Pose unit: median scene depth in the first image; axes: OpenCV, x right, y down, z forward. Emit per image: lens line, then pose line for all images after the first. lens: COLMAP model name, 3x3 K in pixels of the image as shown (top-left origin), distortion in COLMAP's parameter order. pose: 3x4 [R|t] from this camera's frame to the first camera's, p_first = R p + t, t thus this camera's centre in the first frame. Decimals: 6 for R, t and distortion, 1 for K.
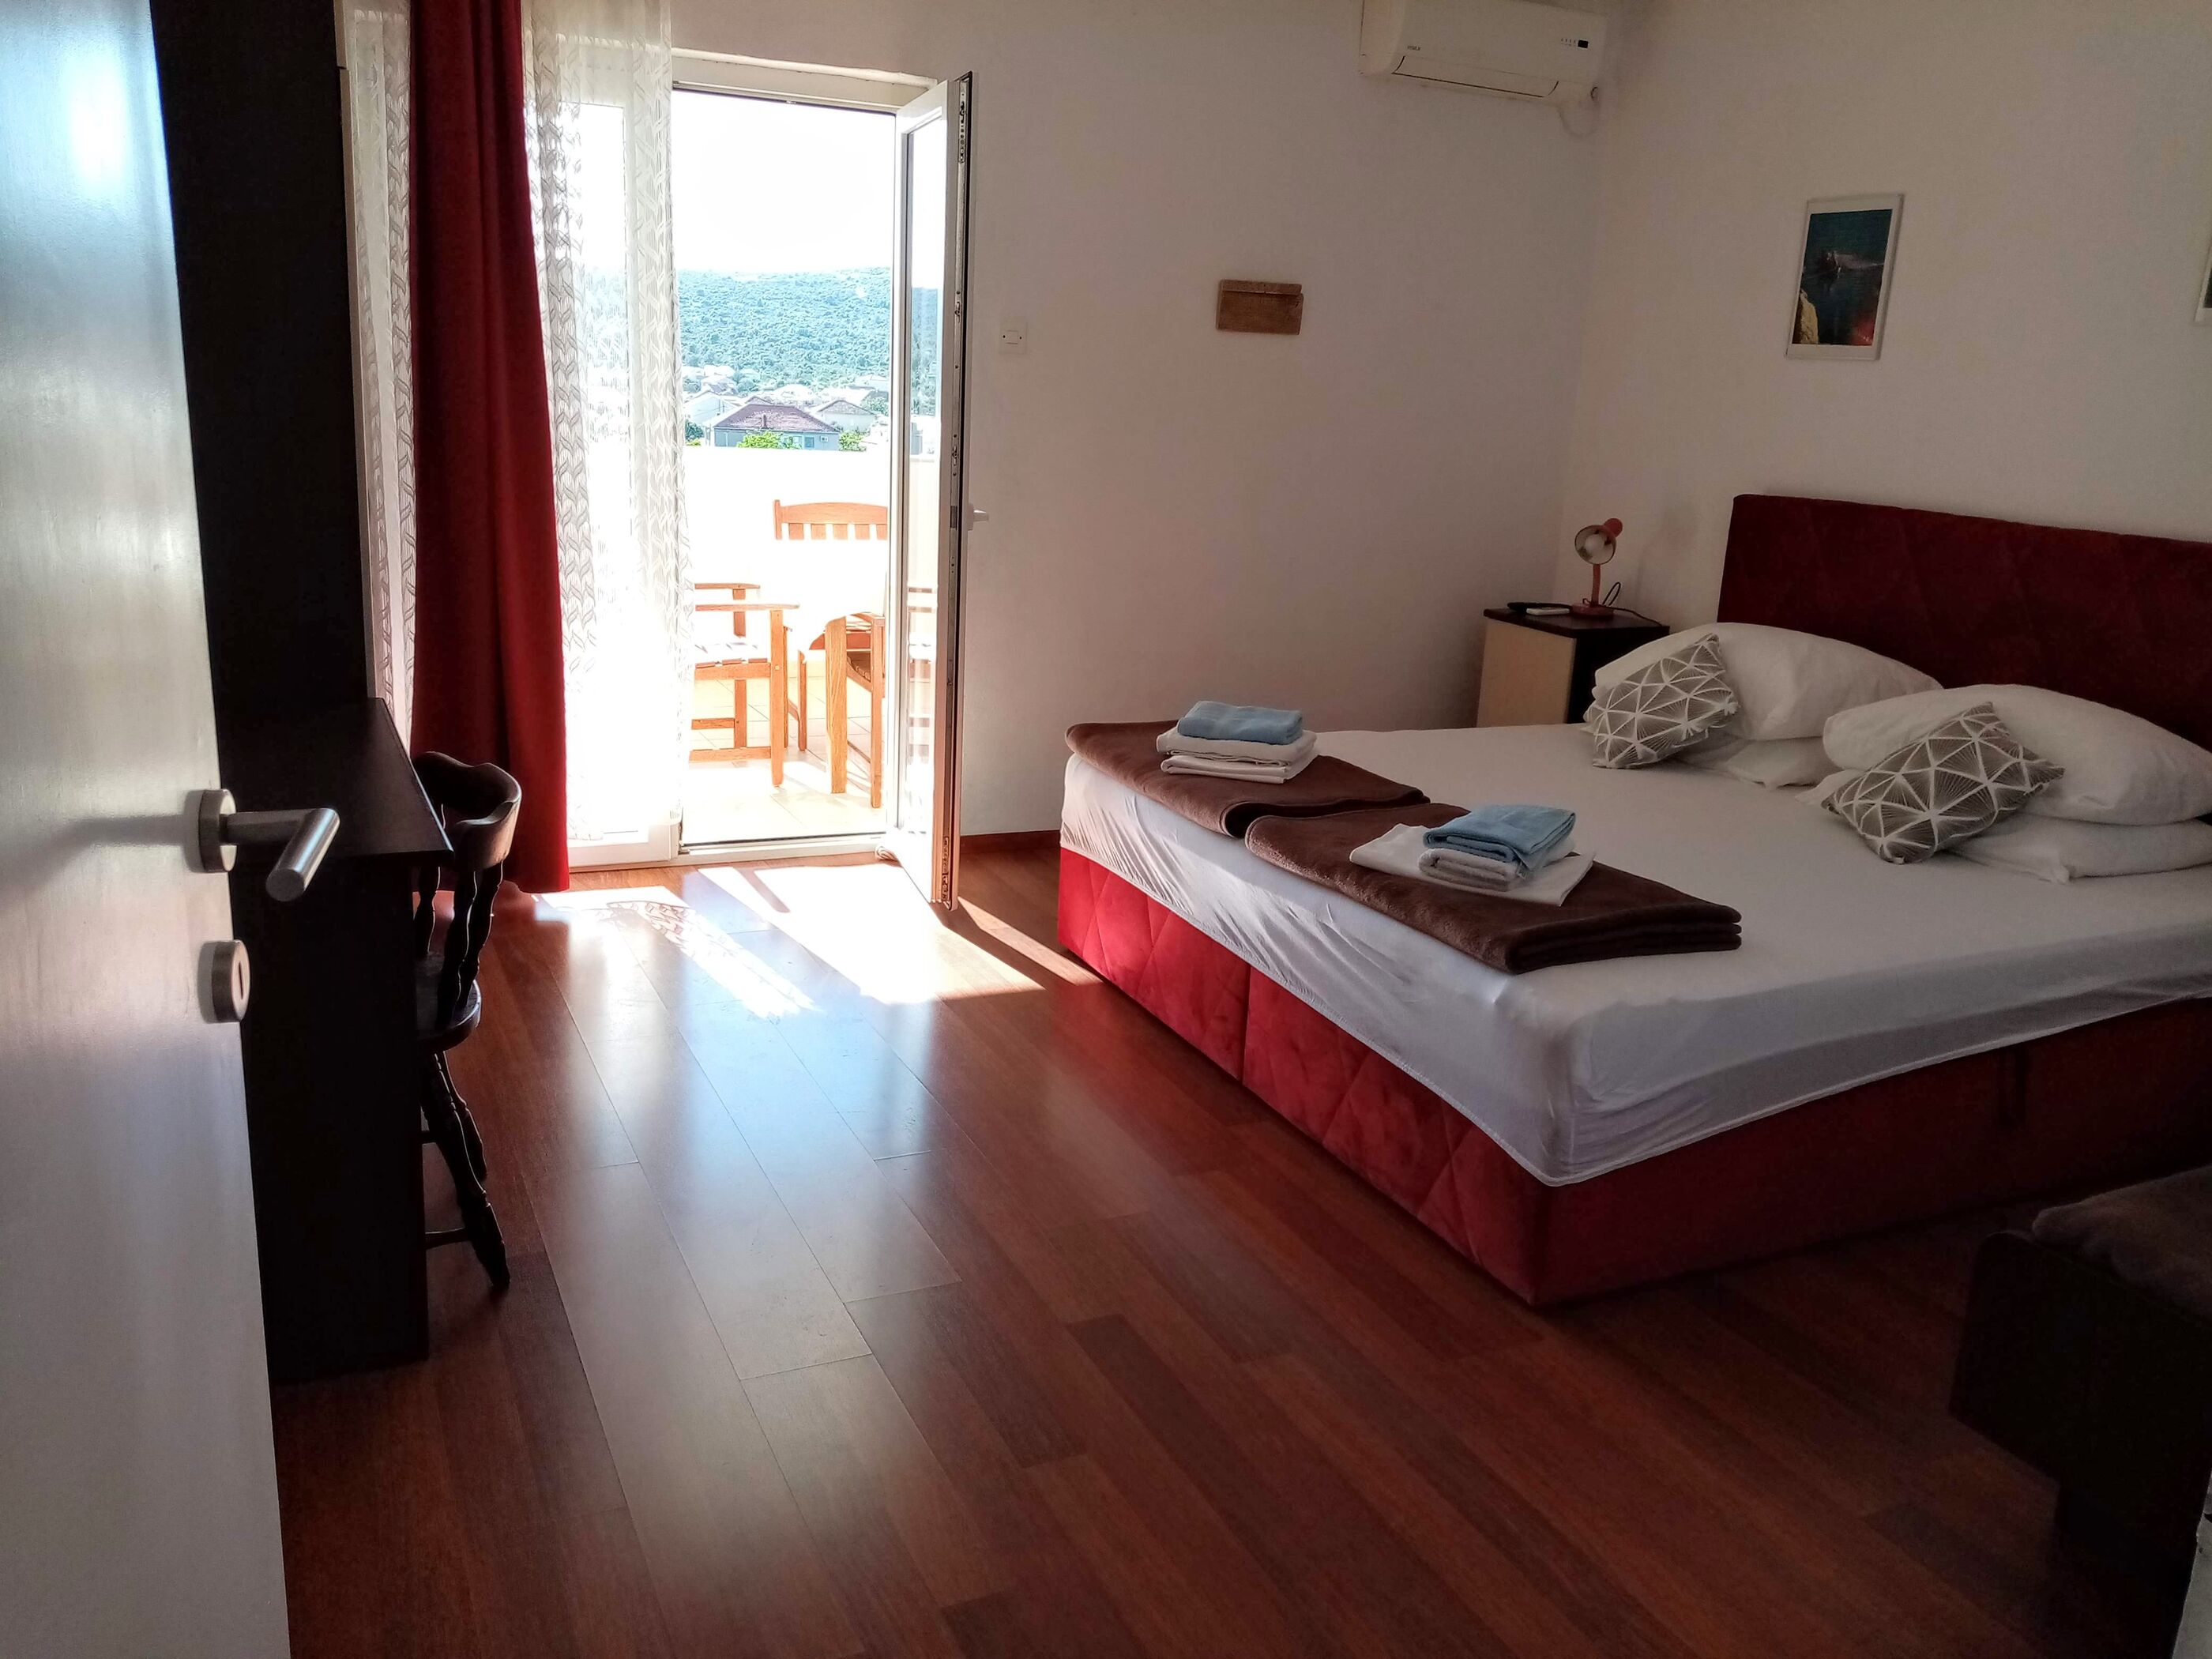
lens RADIAL K [[1736.3, 0, 1106.0], [0, 1736.3, 810.5], [0, 0, 1]] dist [0.051831, -0.068408]
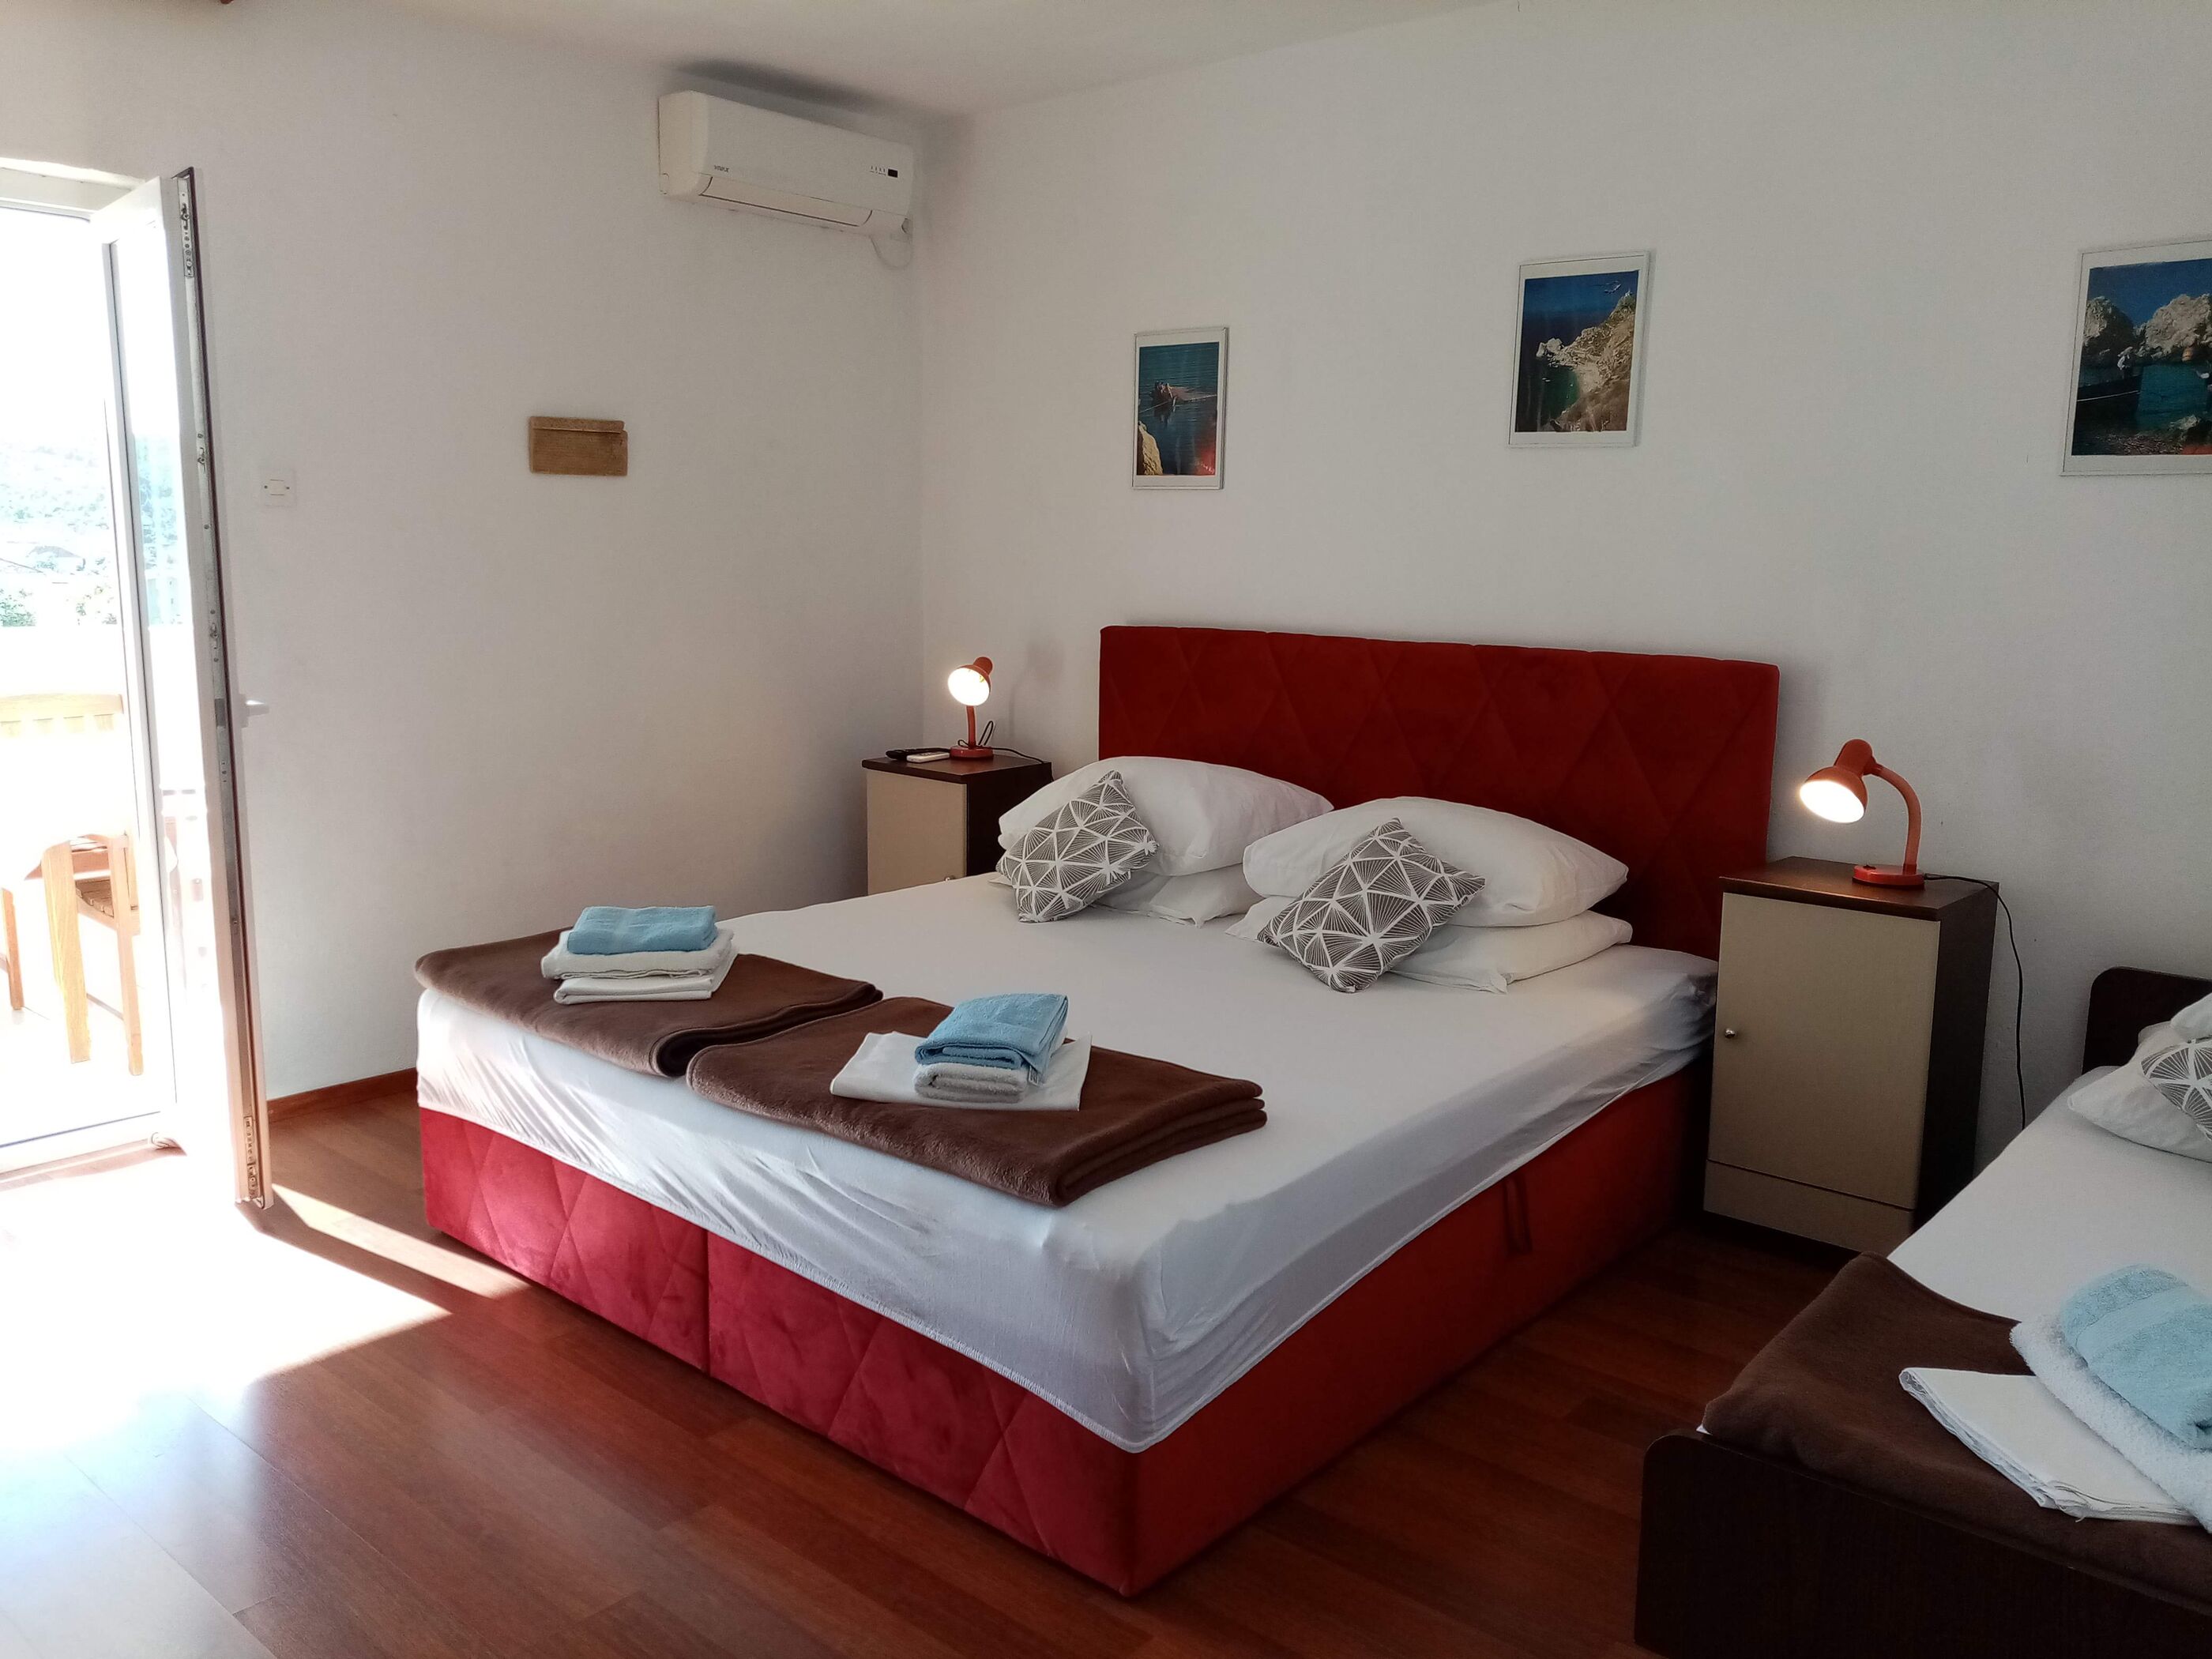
lens RADIAL K [[1736.3, 0, 1098.6], [0, 1736.3, 821.4], [0, 0, 1]] dist [0.051831, -0.068408]
pose [[0.917315, -0.102867, 0.384645, -0.038349], [0.128786, 0.990776, -0.042167, -0.037546], [-0.376759, 0.088218, 0.922101, 0.130602]]
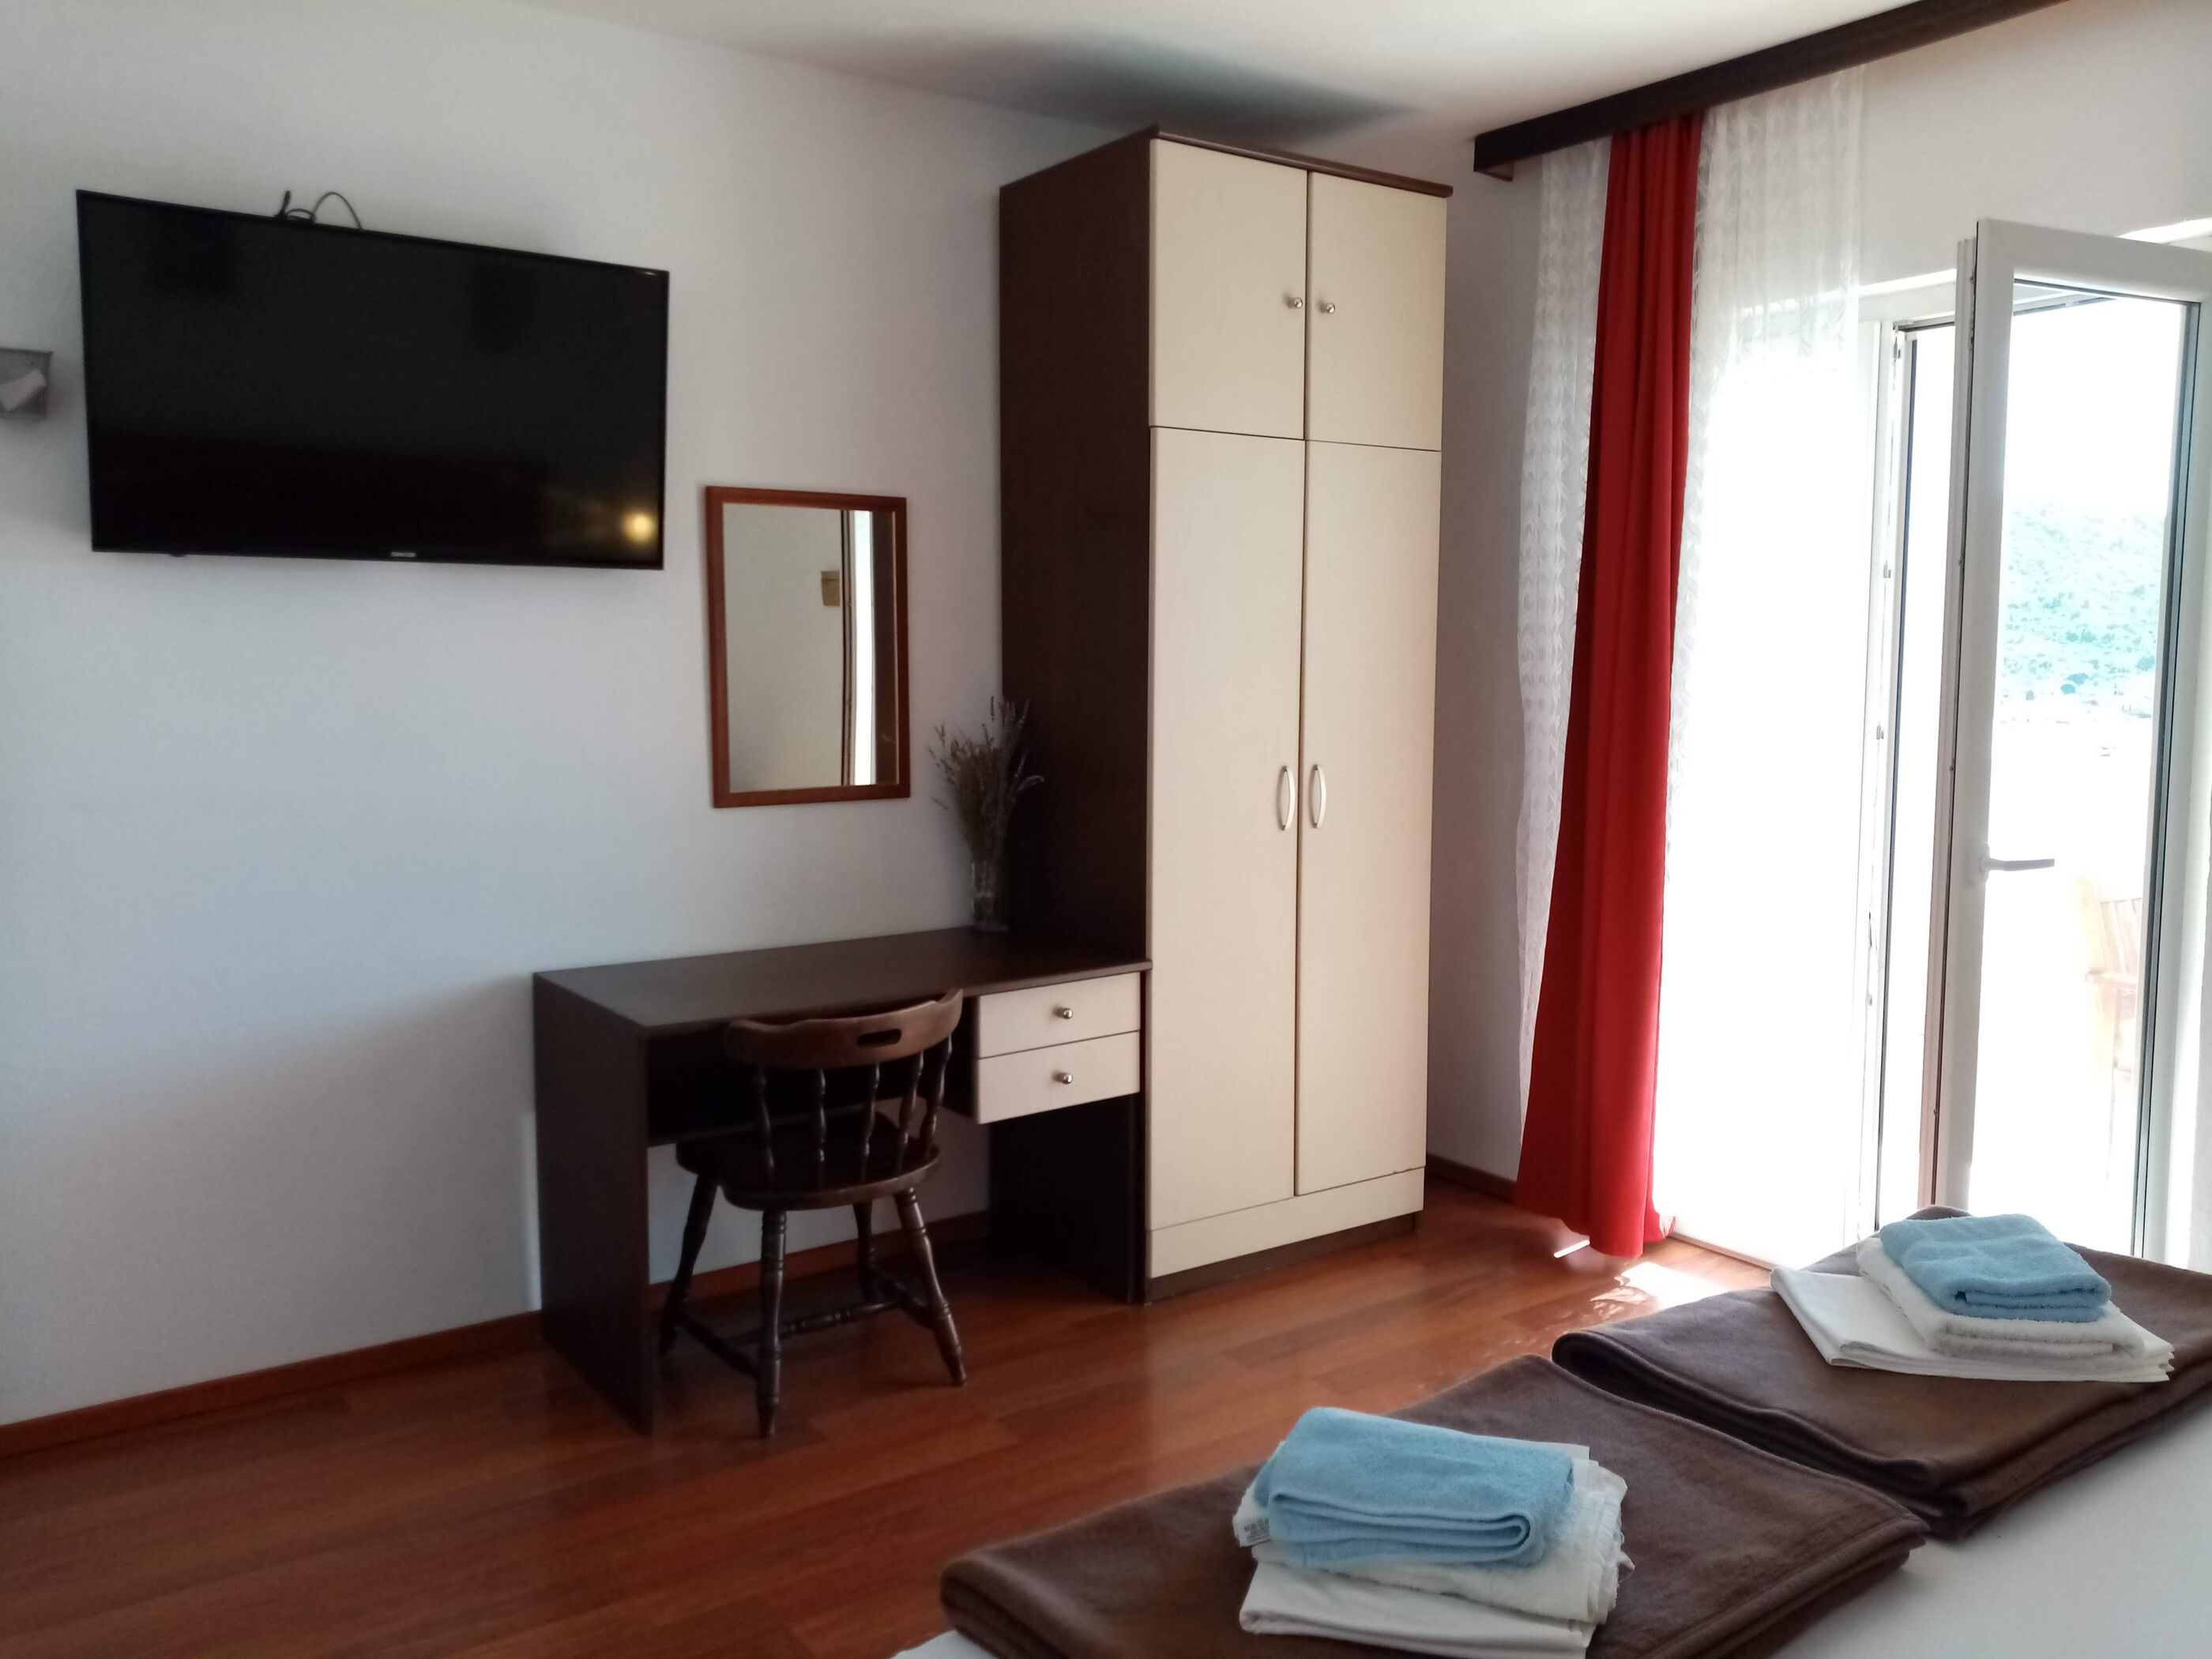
lens RADIAL K [[1736.3, 0, 1123.6], [0, 1736.3, 824.4], [0, 0, 1]] dist [0.051831, -0.068408]
pose [[0.192071, 0.047703, -0.980221, 0.538935], [-0.230728, 0.973016, 0.002142, -0.118557], [0.953873, 0.225754, 0.197895, 0.599661]]
